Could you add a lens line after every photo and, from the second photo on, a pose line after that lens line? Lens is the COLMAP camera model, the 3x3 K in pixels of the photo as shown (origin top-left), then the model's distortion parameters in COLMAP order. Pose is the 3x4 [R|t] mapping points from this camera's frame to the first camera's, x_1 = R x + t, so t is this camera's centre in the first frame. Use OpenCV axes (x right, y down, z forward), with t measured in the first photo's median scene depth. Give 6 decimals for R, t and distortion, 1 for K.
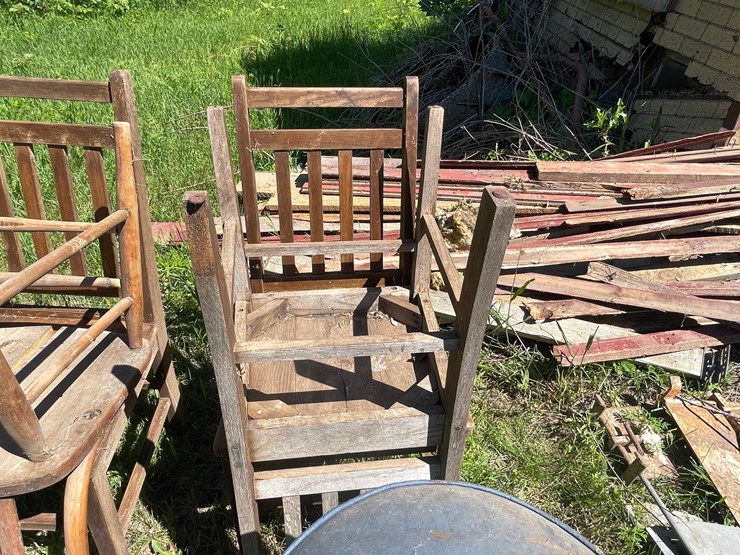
lens RADIAL K [[490.0, 0, 370.0], [0, 490.0, 277.5], [0, 0, 1]] dist [-0.002065, -0.002037]
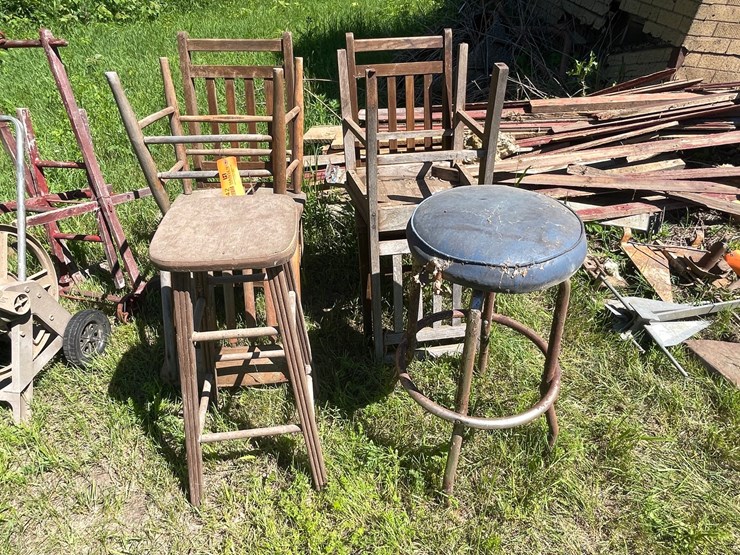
lens RADIAL K [[490.0, 0, 370.0], [0, 490.0, 277.5], [0, 0, 1]] dist [-0.002065, -0.002037]
pose [[0.998590, -0.049091, -0.020213, -0.124325], [0.049278, 0.998746, 0.008836, 0.275587], [0.019754, -0.009820, 0.999757, -0.464096]]
